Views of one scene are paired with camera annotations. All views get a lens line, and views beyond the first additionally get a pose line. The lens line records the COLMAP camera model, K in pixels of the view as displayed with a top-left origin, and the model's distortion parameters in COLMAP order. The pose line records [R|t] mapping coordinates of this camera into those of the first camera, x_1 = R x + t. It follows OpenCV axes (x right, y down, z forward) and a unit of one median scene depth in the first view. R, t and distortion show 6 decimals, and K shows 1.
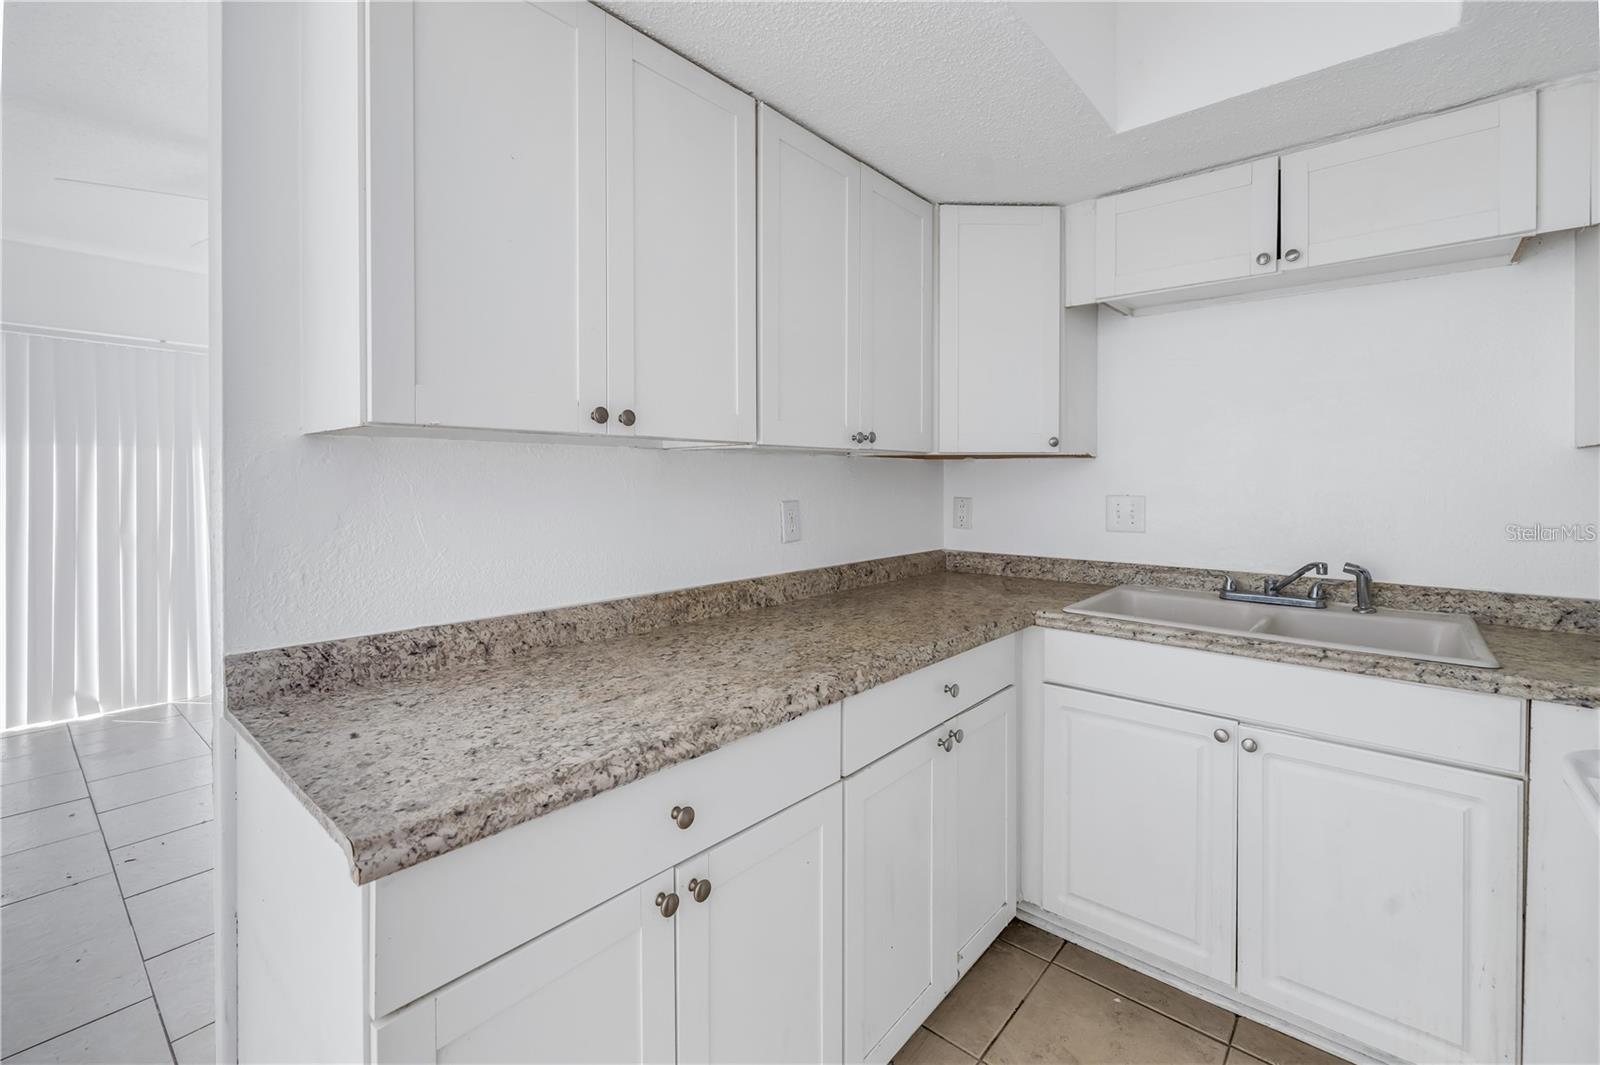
lens RADIAL K [[685.9, 0, 803.3], [0, 685.9, 480.9], [0, 0, 1]] dist [-0.004252, 0.000953]
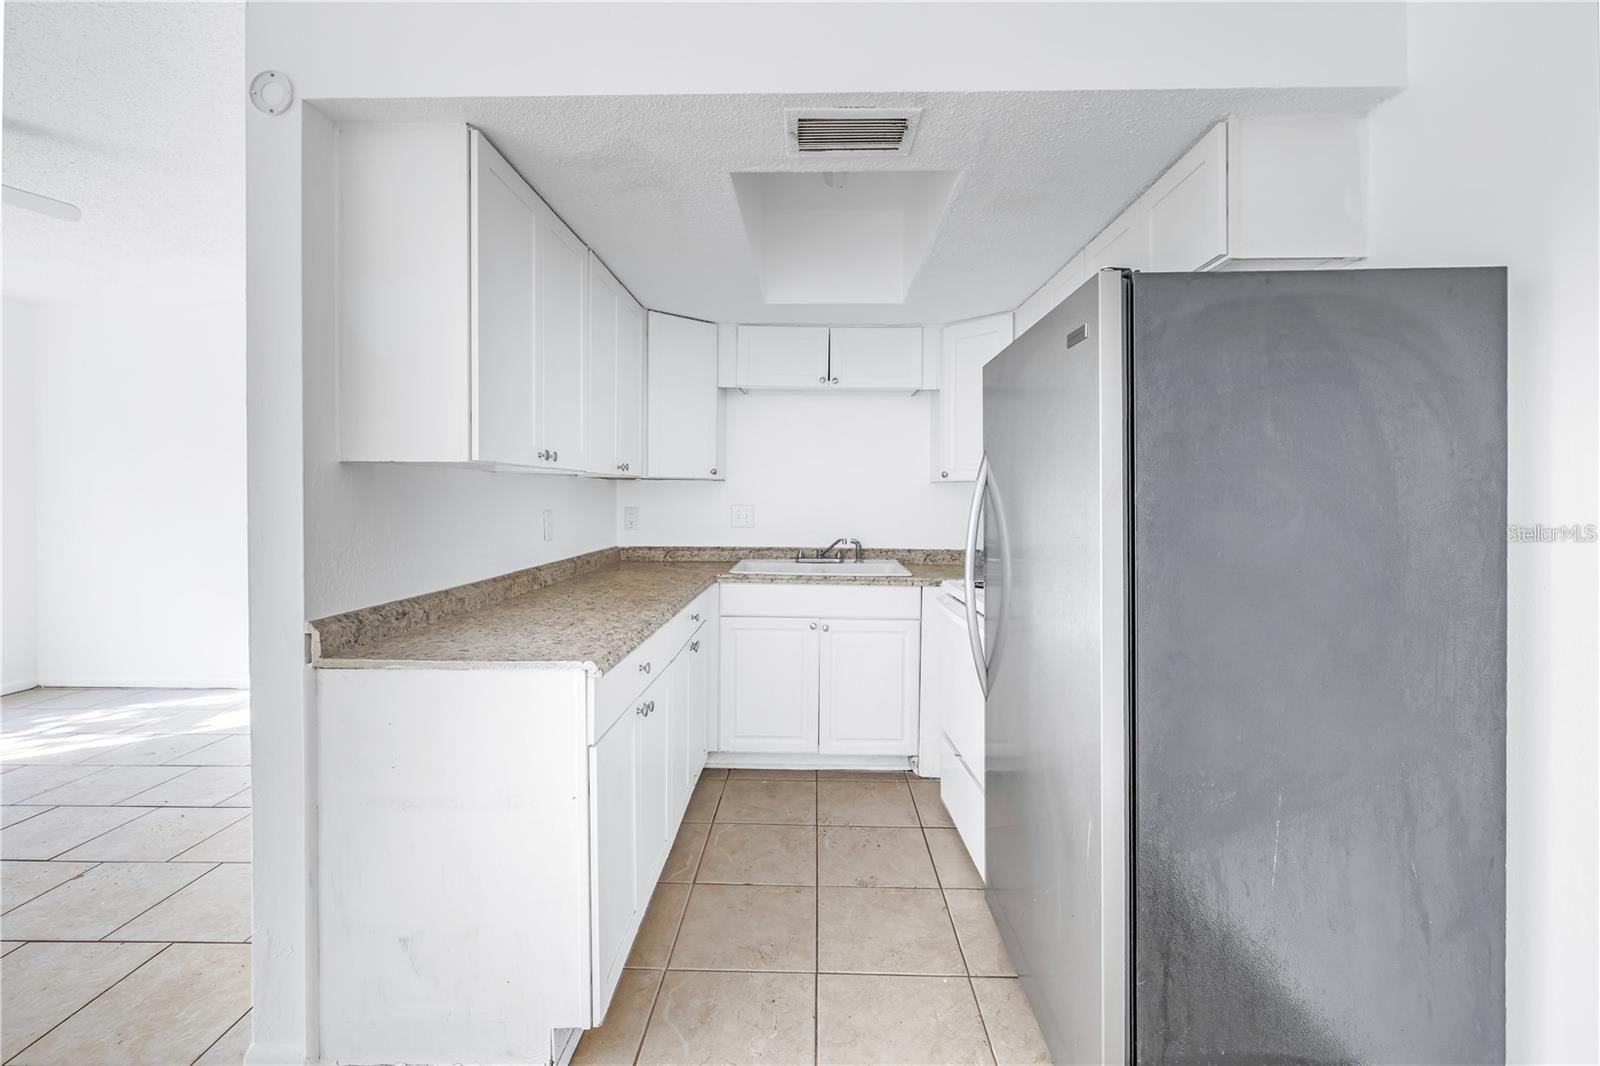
lens RADIAL K [[682.4, 0, 799.5], [0, 682.4, 499.6], [0, 0, 1]] dist [0.001288, 0.000030]
pose [[0.767785, 0.001172, 0.640707, -0.582955], [-0.005790, 0.999970, 0.005108, -0.001589], [-0.640682, -0.007632, 0.767769, -0.412070]]
